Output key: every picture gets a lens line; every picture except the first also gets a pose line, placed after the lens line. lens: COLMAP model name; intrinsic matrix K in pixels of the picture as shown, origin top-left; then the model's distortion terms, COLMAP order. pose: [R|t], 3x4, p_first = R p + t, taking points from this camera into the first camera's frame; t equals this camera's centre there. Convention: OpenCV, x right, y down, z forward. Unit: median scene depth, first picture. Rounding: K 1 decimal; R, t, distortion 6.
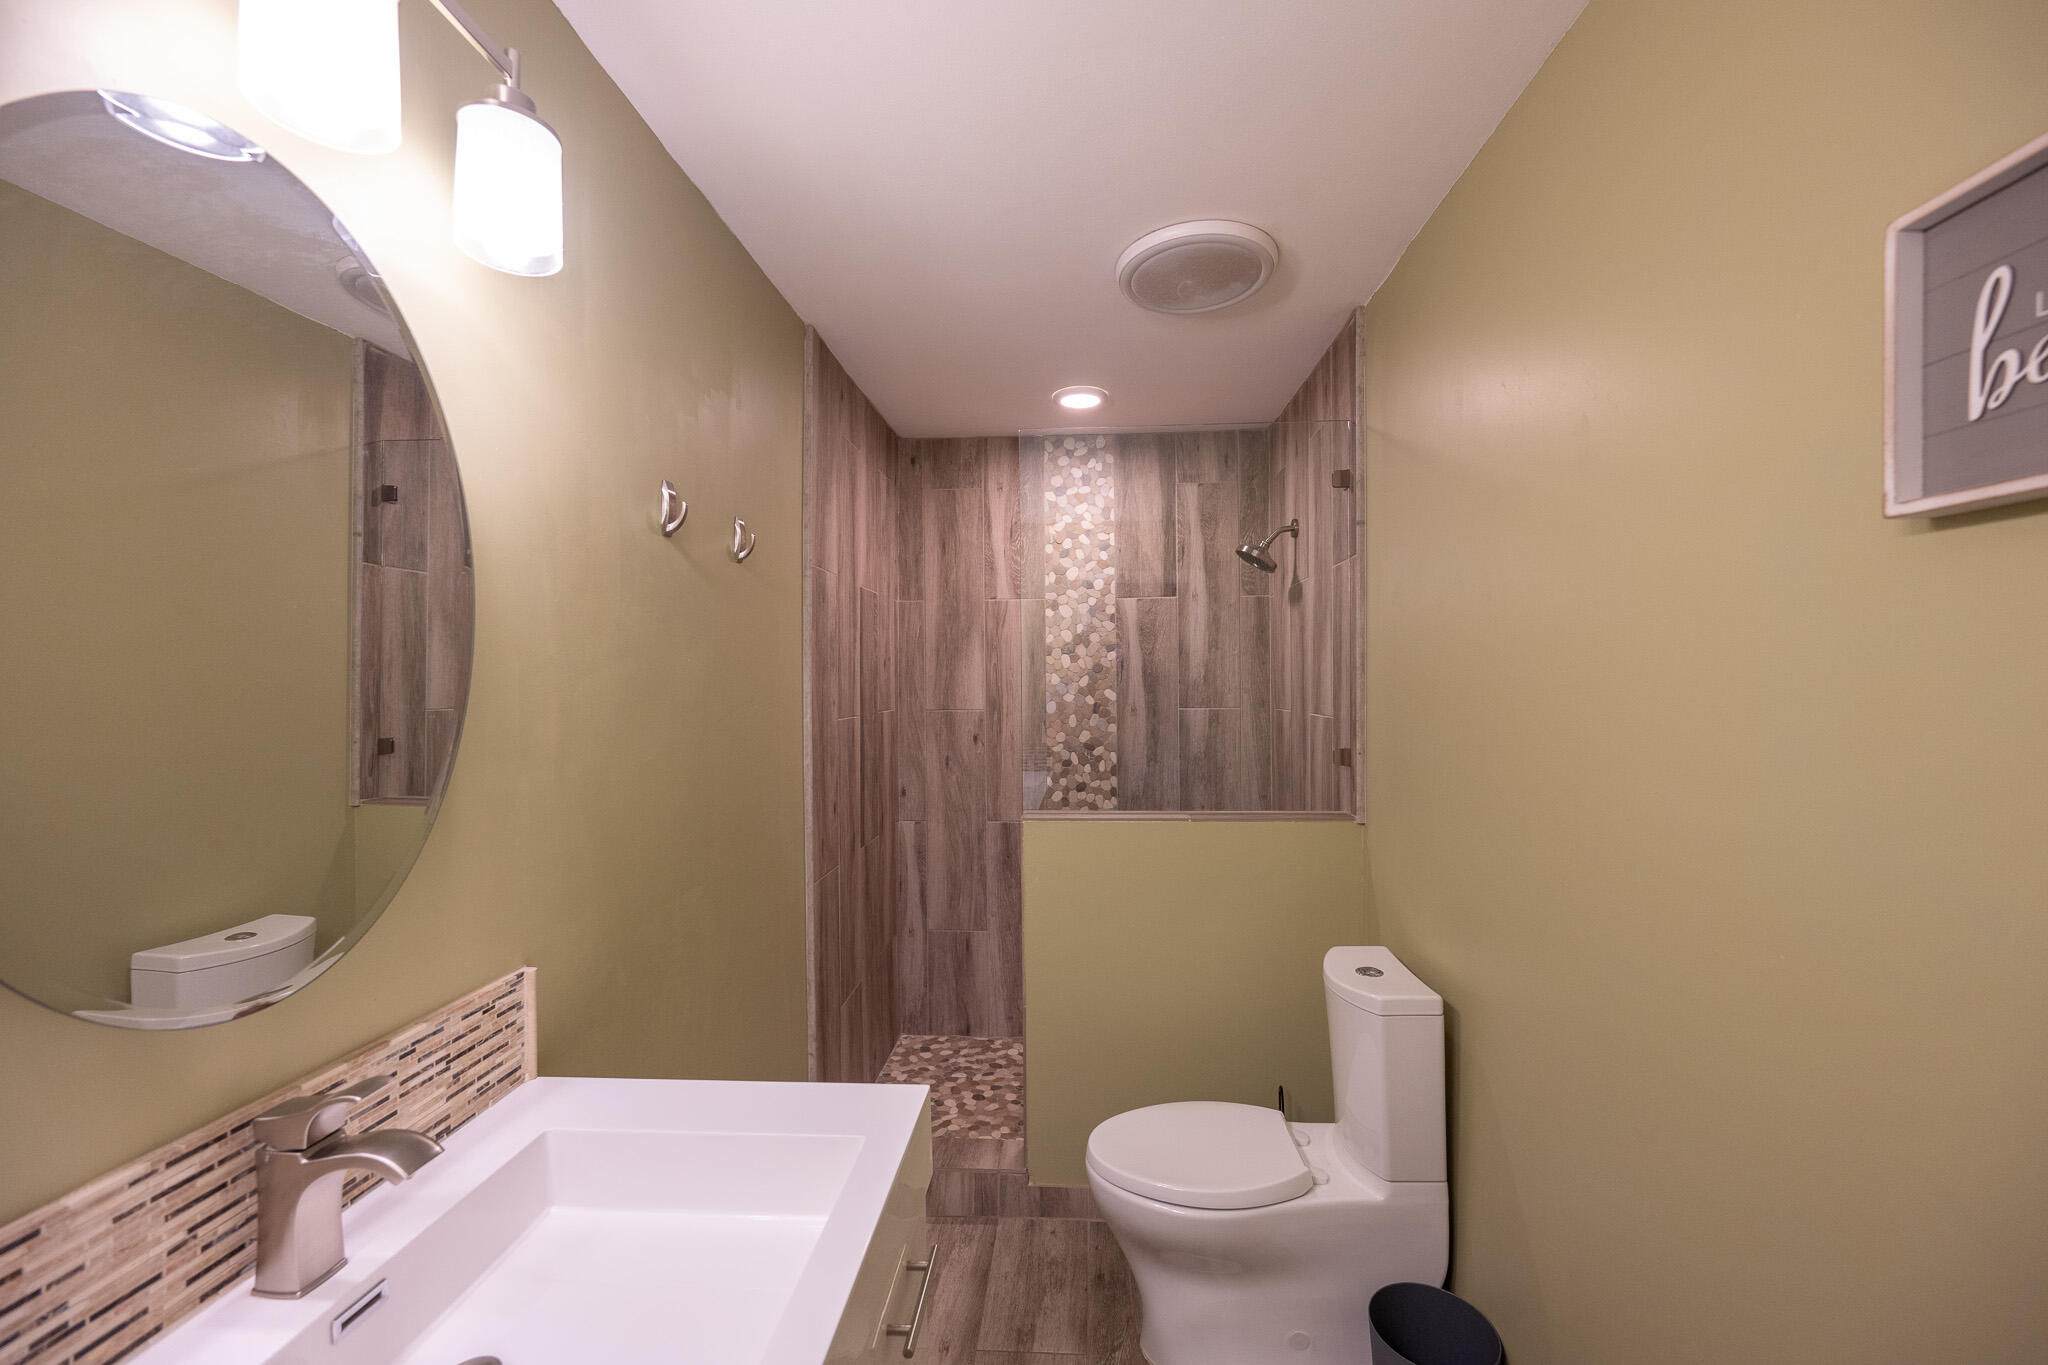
lens RADIAL K [[799.9, 0, 1025.1], [0, 799.9, 689.9], [0, 0, 1]] dist [-0.001121, -0.000357]
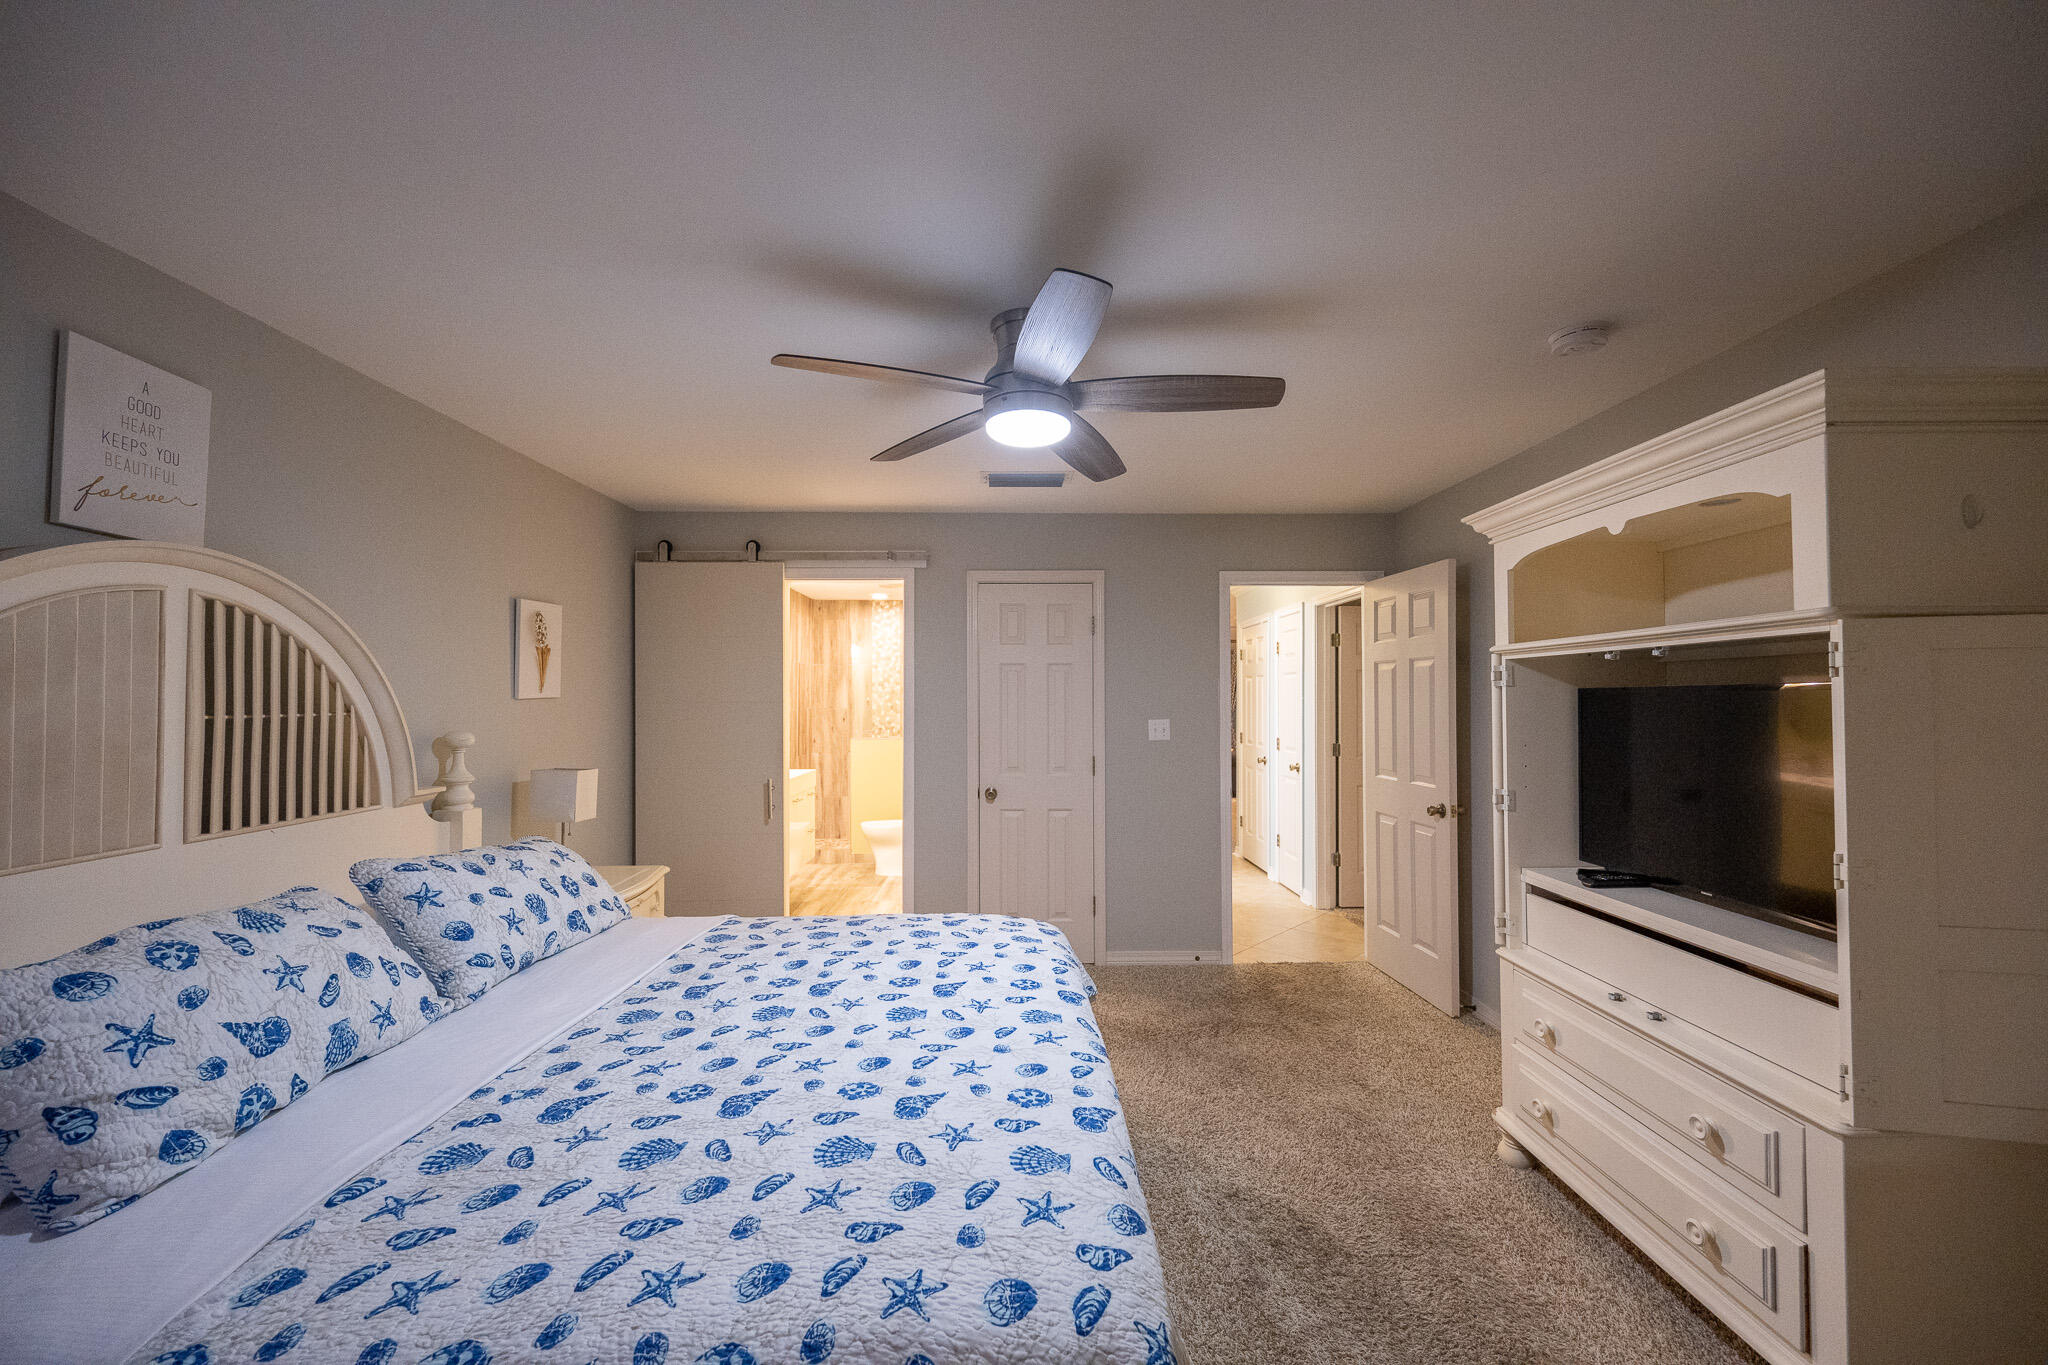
lens RADIAL K [[799.9, 0, 1055.6], [0, 799.9, 699.8], [0, 0, 1]] dist [-0.001121, -0.000357]
pose [[0.992576, 0.005815, 0.121488, 0.382552], [-0.003104, 0.999742, -0.022497, 0.070612], [-0.121587, 0.021953, 0.992338, -2.062955]]
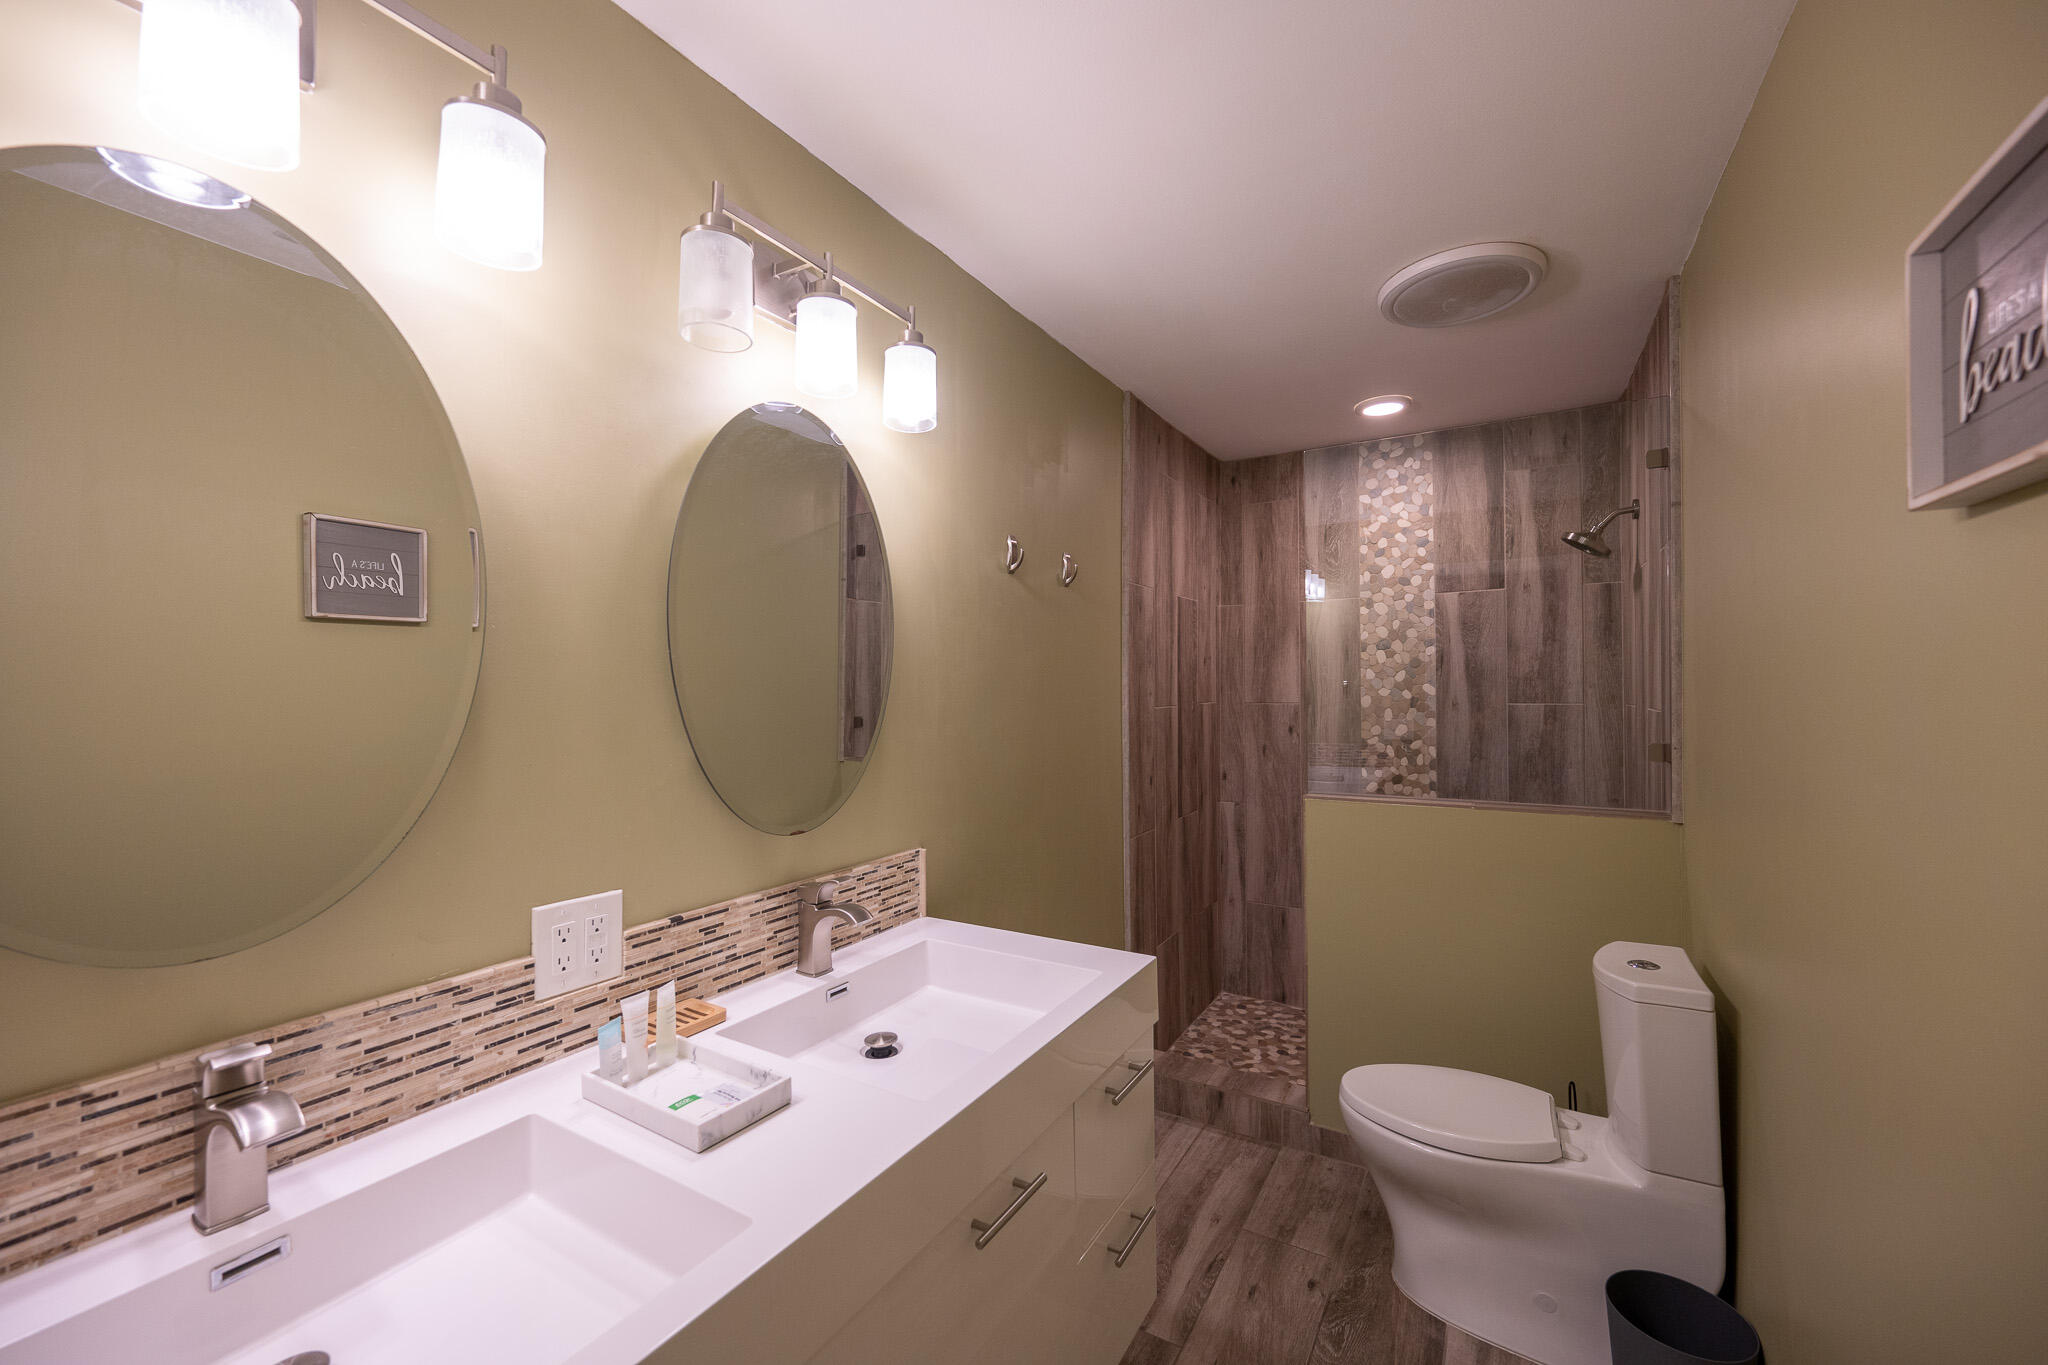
lens RADIAL K [[799.9, 0, 1018.1], [0, 799.9, 685.5], [0, 0, 1]] dist [-0.001121, -0.000357]
pose [[0.884961, -0.000121, -0.465665, 0.150960], [-0.003076, 0.999977, -0.006106, 0.011761], [0.465655, 0.006836, 0.884940, -0.171598]]
